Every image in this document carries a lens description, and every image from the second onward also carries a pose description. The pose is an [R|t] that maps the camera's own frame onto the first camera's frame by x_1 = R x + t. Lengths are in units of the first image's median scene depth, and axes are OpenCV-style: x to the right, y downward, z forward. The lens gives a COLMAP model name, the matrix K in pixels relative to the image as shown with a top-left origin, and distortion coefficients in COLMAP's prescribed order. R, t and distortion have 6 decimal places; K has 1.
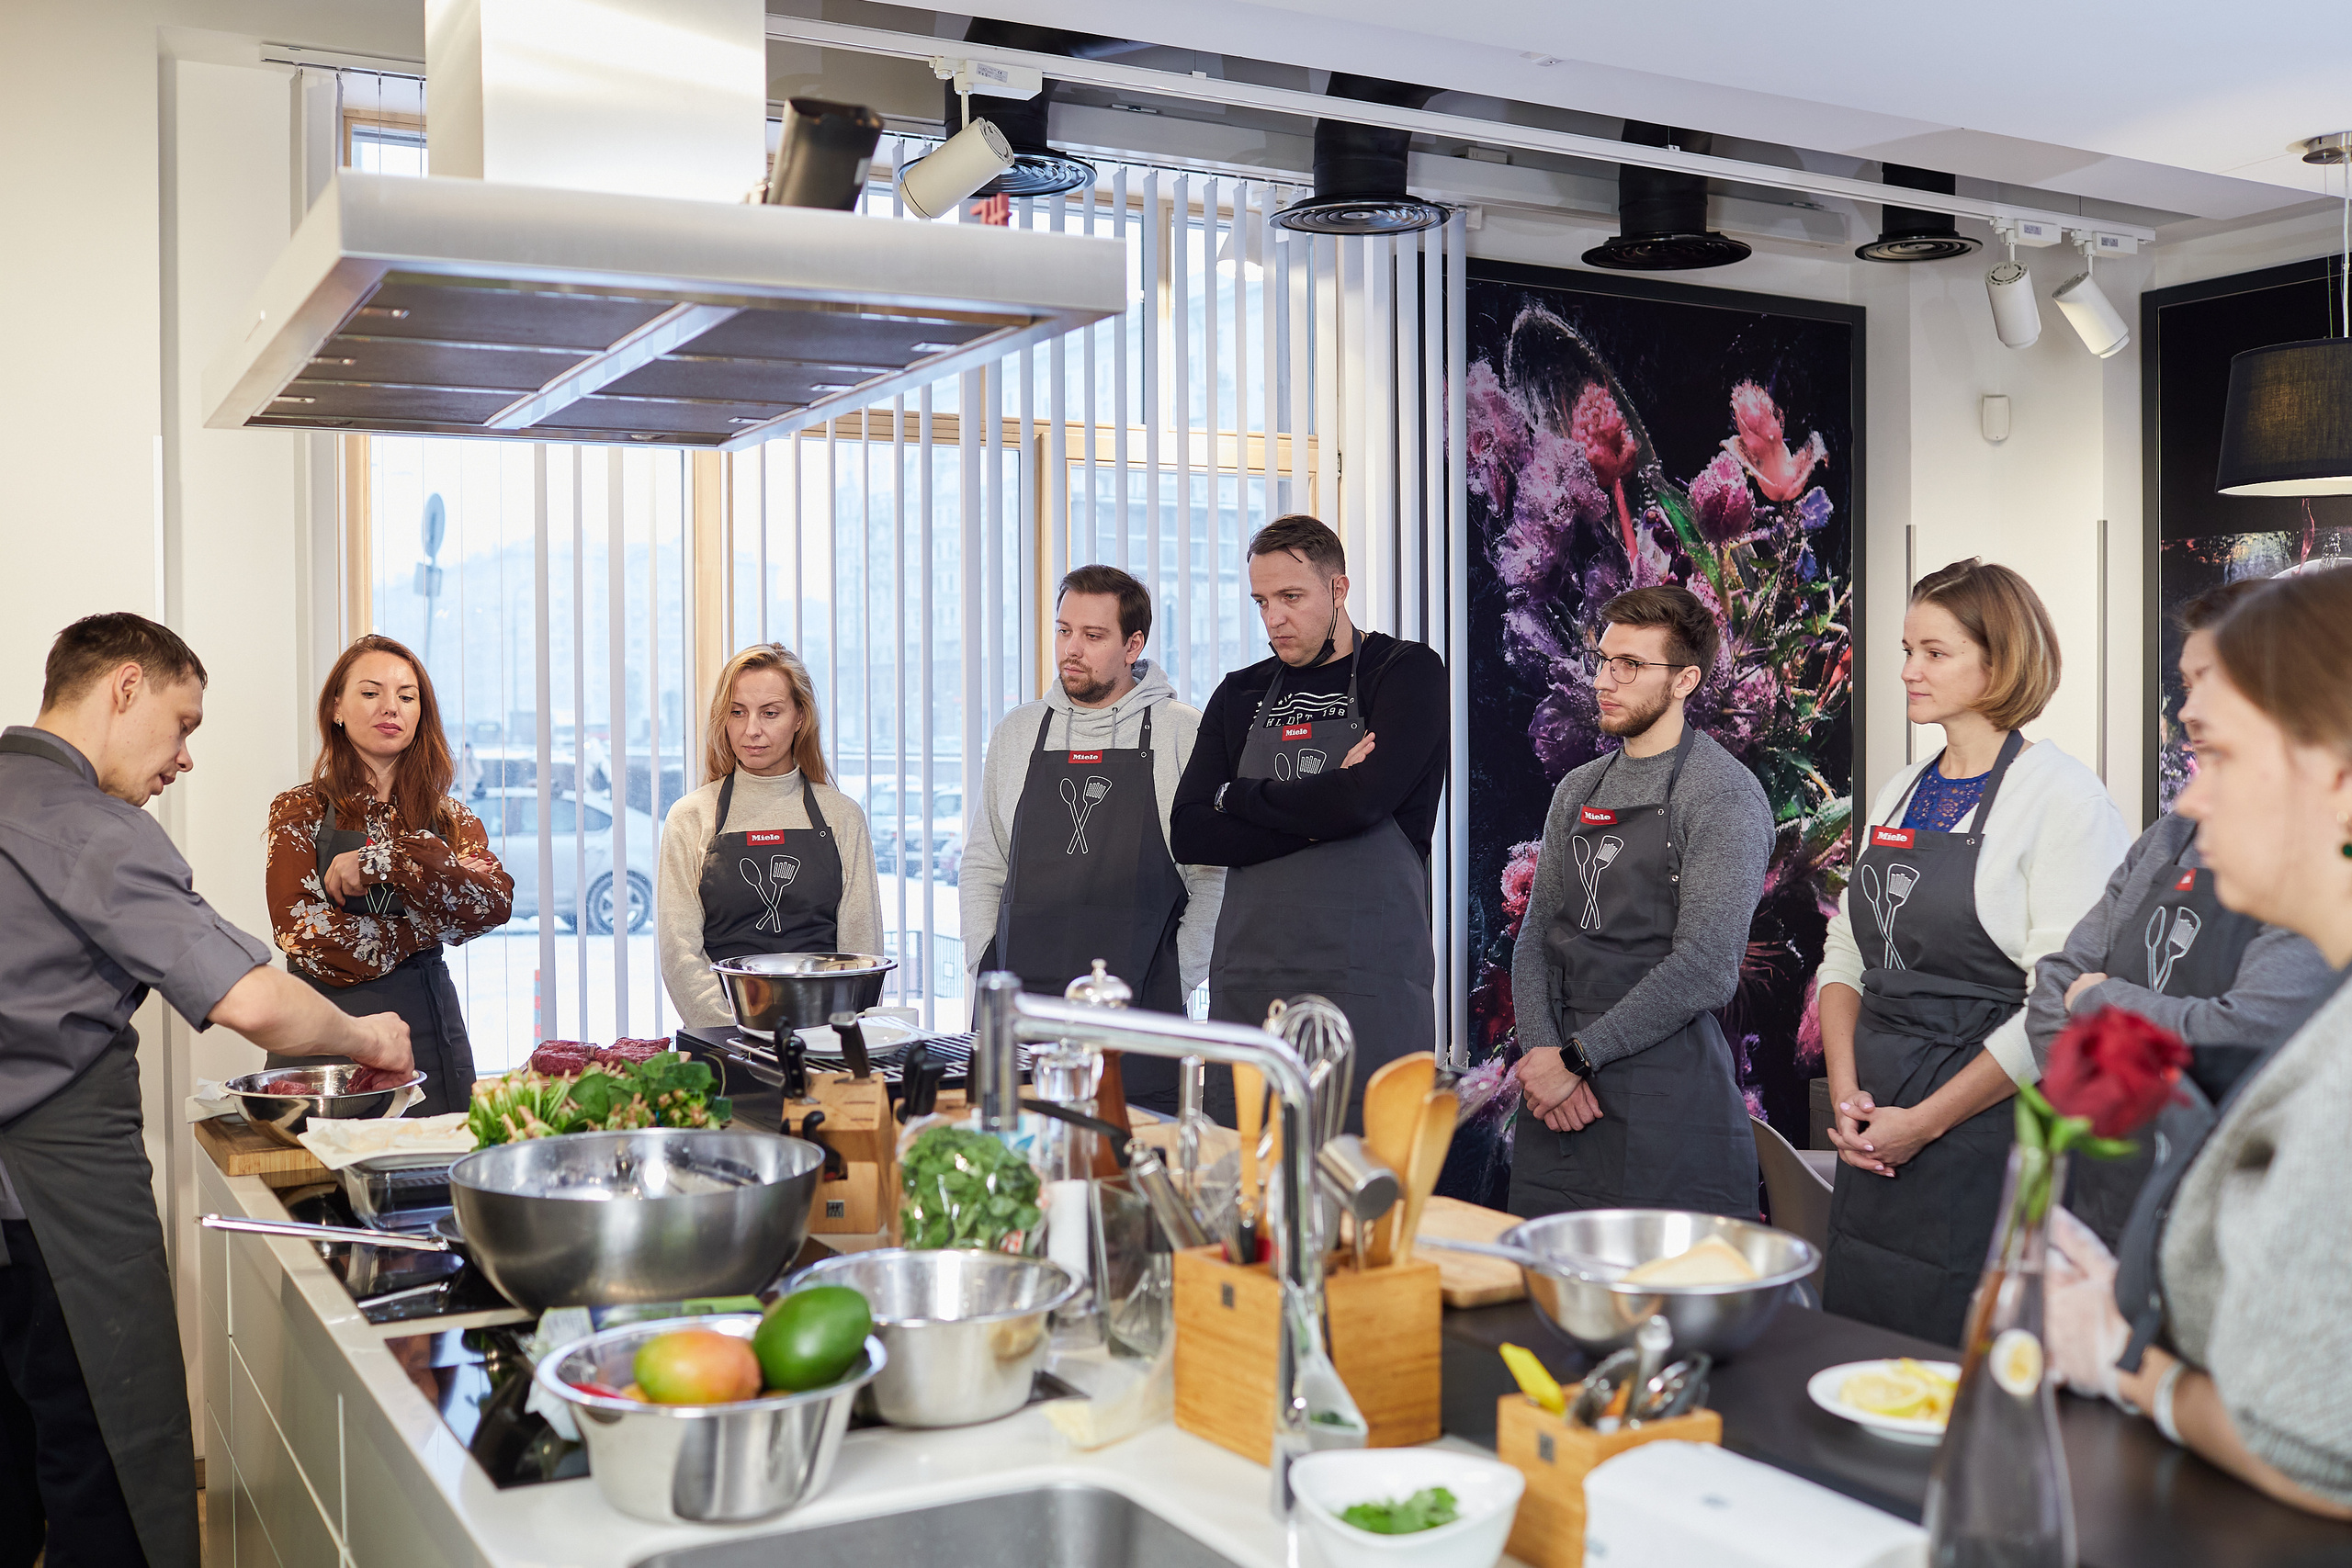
lens RADIAL K [[2429.3, 0, 1170.5], [0, 2429.3, 792.5], [0, 0, 1]] dist [0.019461, 0.000000]
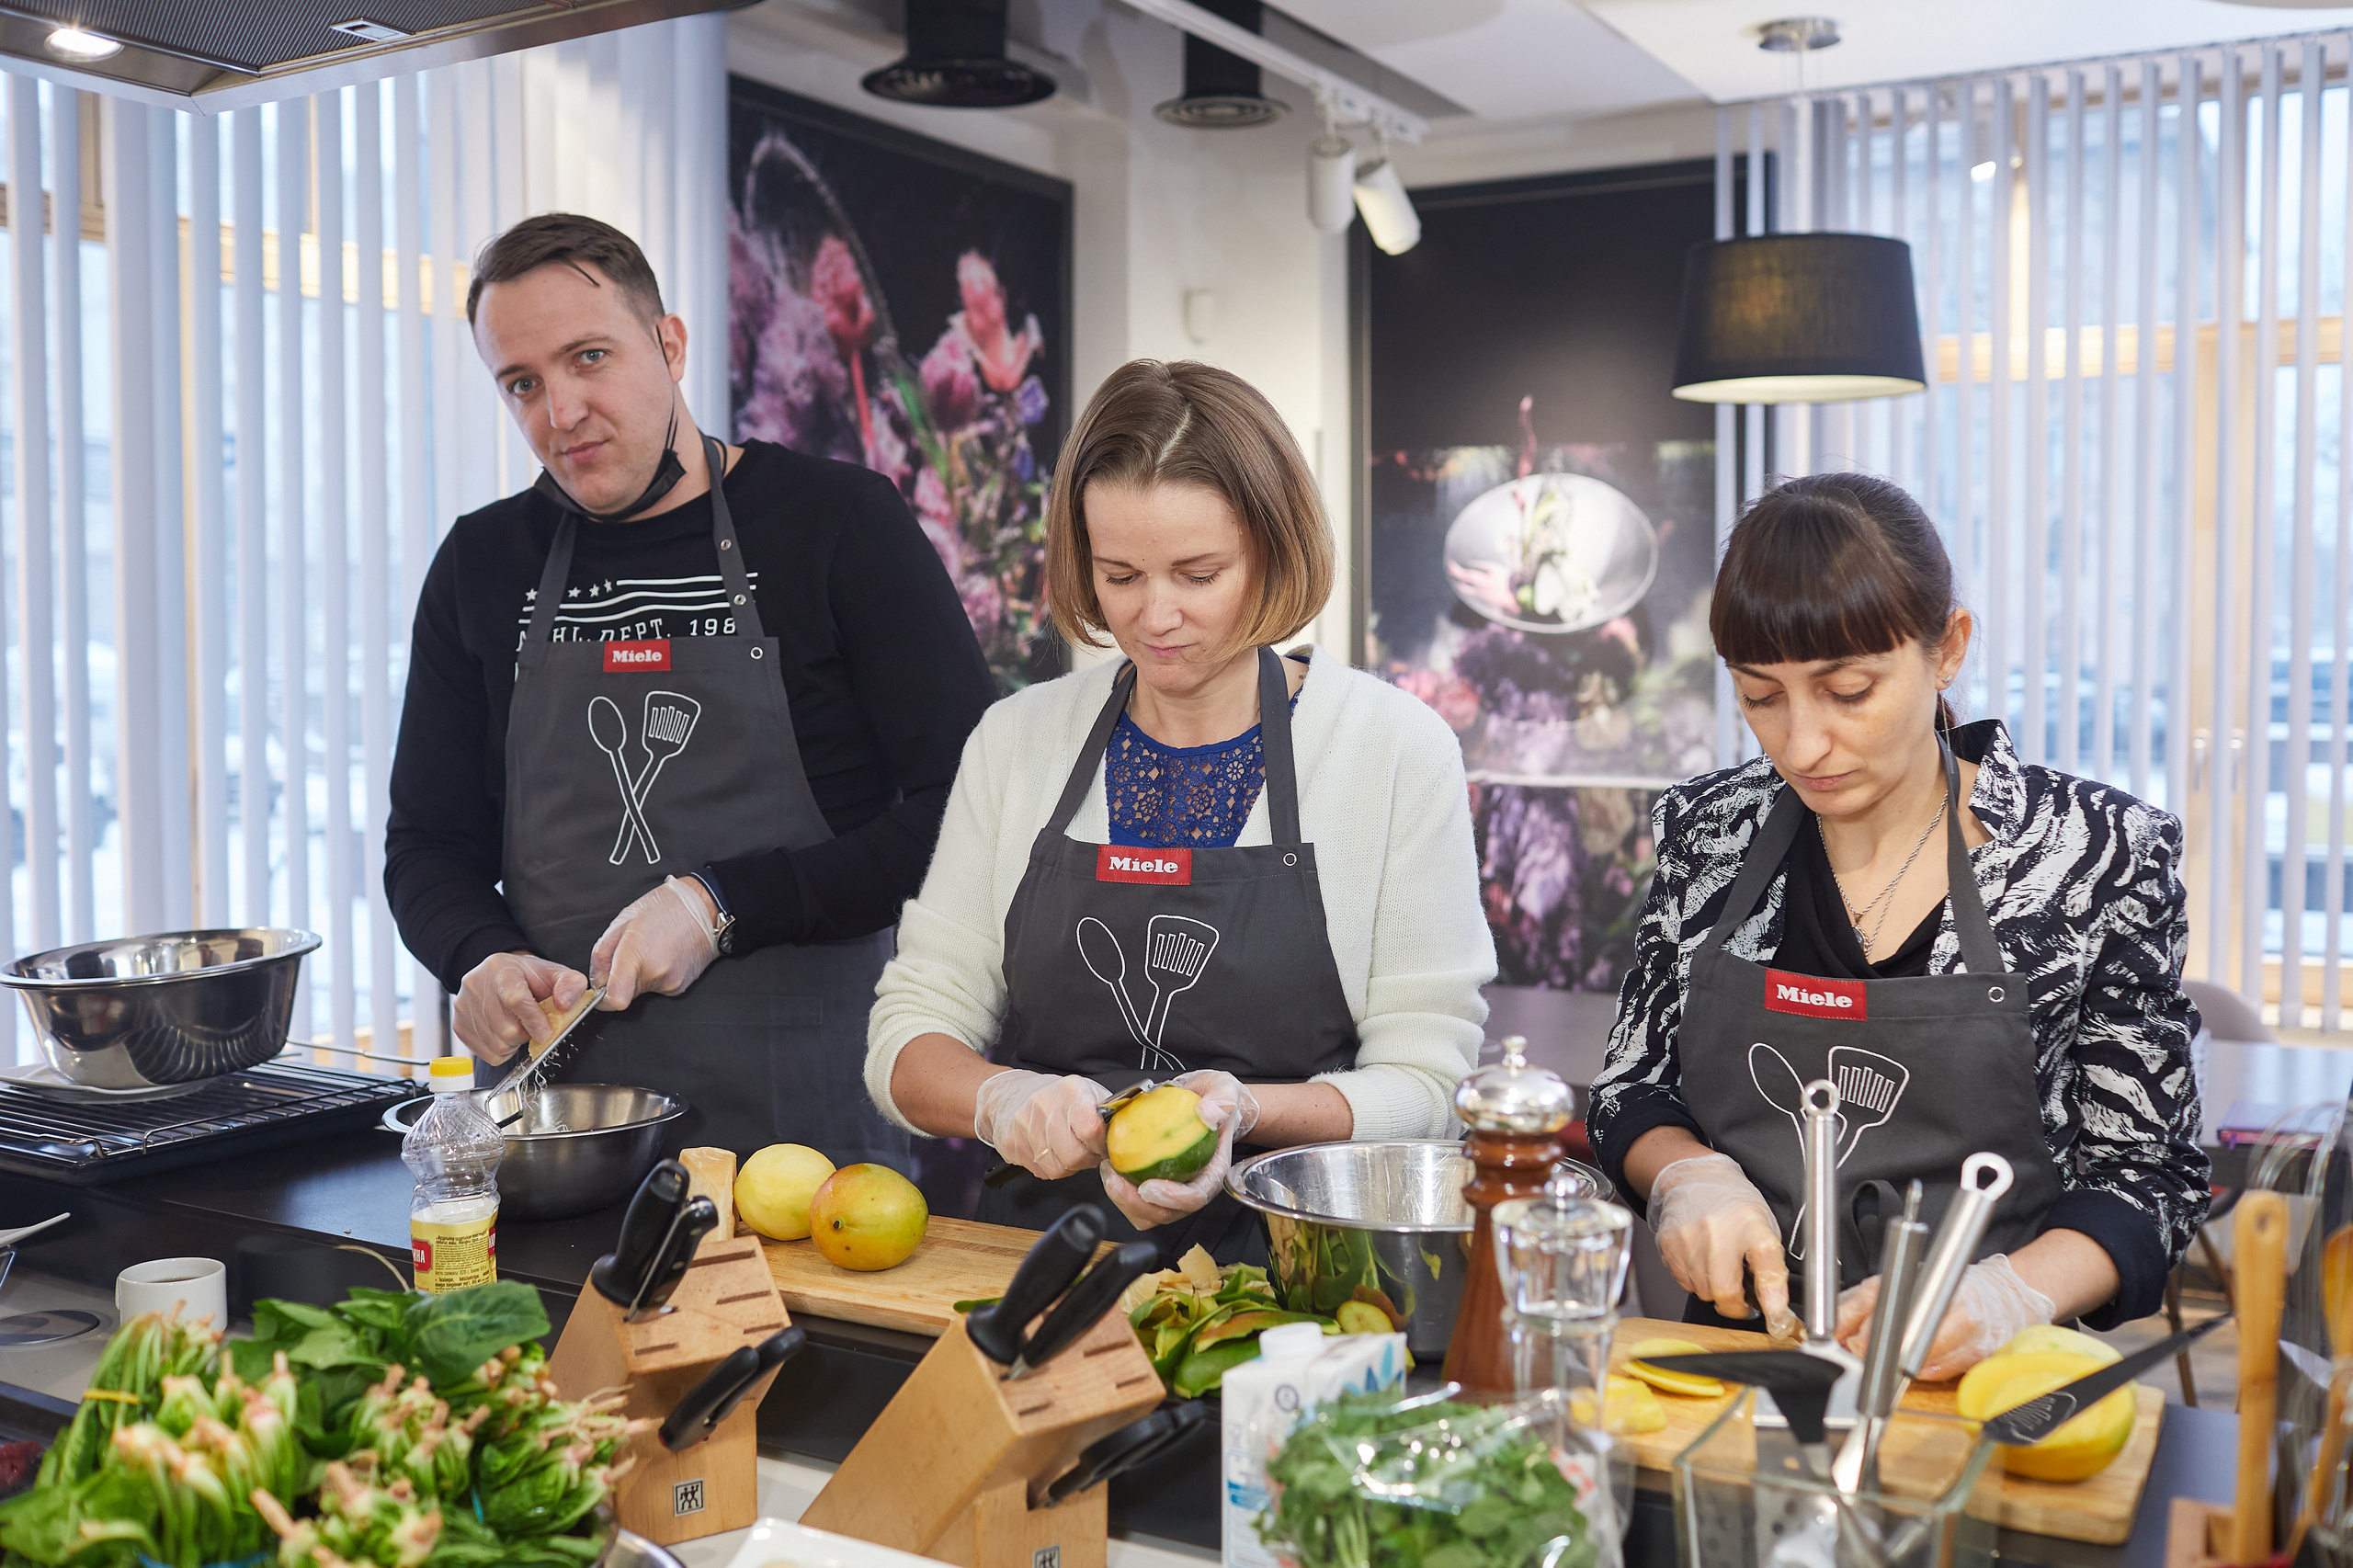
lens RADIAL K [[2430.5, 0, 1169.5], [0, 2430.5, 760.8], [0, 0, 1]] dist [0.019461, 0.000000]
pose [[0.866915, -0.018610, 0.498109, -0.145605], [0.009041, 0.999725, 0.021616, -0.003040], [-0.498374, -0.014236, 0.866845, 0.201201]]
